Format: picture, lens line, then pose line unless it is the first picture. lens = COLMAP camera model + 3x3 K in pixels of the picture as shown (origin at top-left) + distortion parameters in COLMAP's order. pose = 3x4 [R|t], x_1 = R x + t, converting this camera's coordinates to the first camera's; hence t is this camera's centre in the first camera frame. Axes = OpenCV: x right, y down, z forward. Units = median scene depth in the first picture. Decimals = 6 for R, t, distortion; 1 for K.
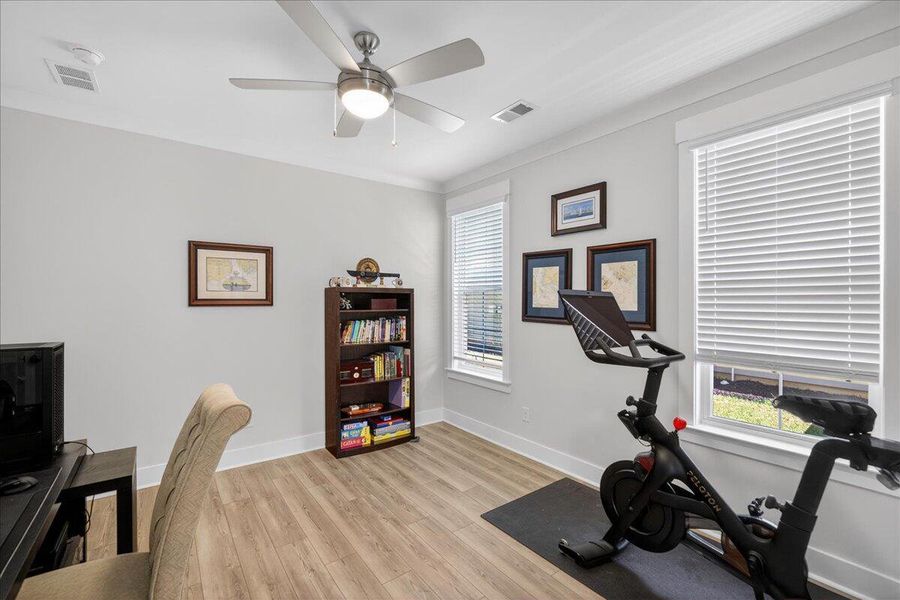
lens RADIAL K [[389.7, 0, 448.7], [0, 389.7, 300.9], [0, 0, 1]] dist [-0.010695, 0.001707]
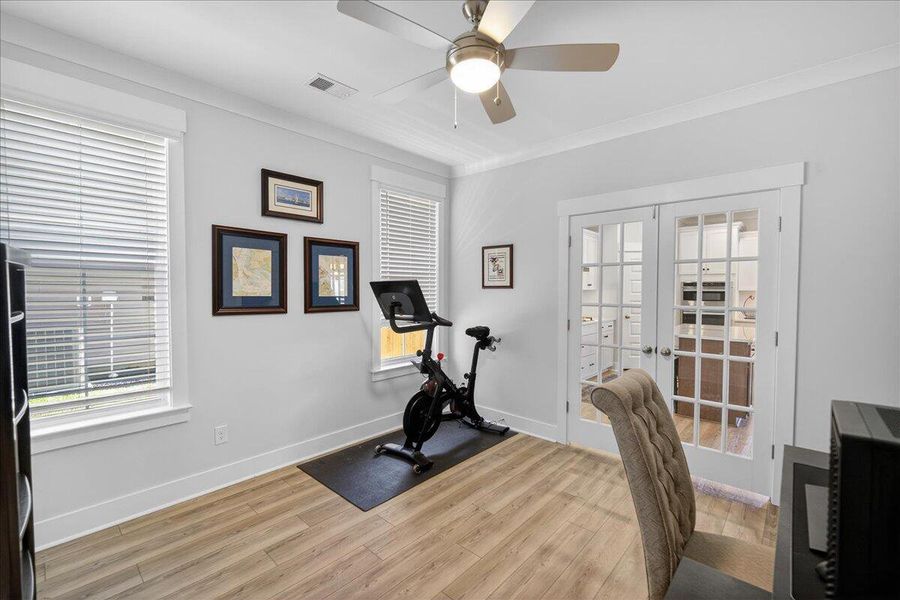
lens RADIAL K [[389.7, 0, 452.6], [0, 389.7, 296.3], [0, 0, 1]] dist [-0.010695, 0.001707]
pose [[-0.189880, -0.029795, 0.981355, -0.754404], [-0.004981, 0.999556, 0.029384, -0.011071], [-0.981795, 0.000692, -0.189944, 0.816414]]
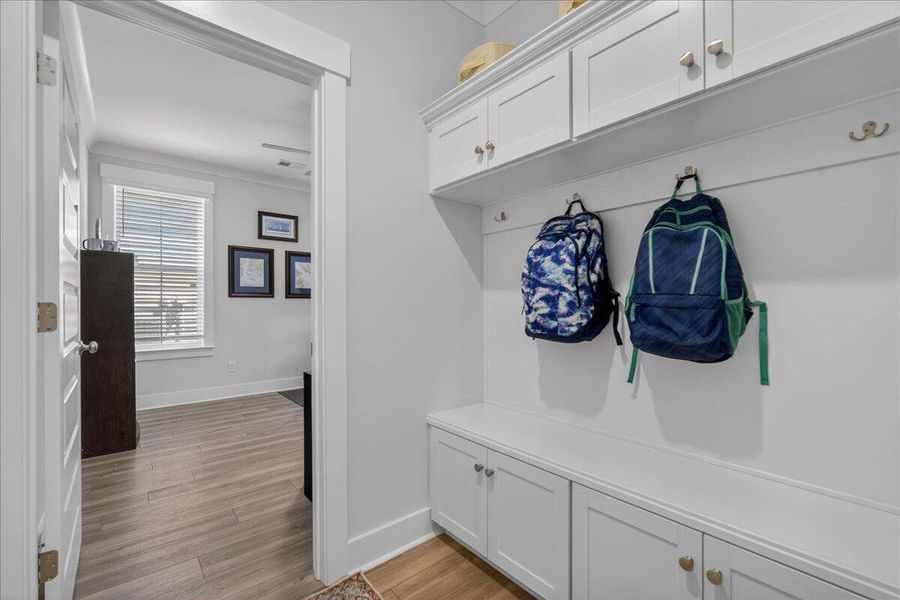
lens RADIAL K [[389.7, 0, 449.1], [0, 389.7, 297.0], [0, 0, 1]] dist [-0.010695, 0.001707]
pose [[-0.043250, 0.010344, 0.999011, -1.367104], [0.004199, 0.999939, -0.010171, 0.082856], [-0.999055, 0.003755, -0.043291, 0.370392]]
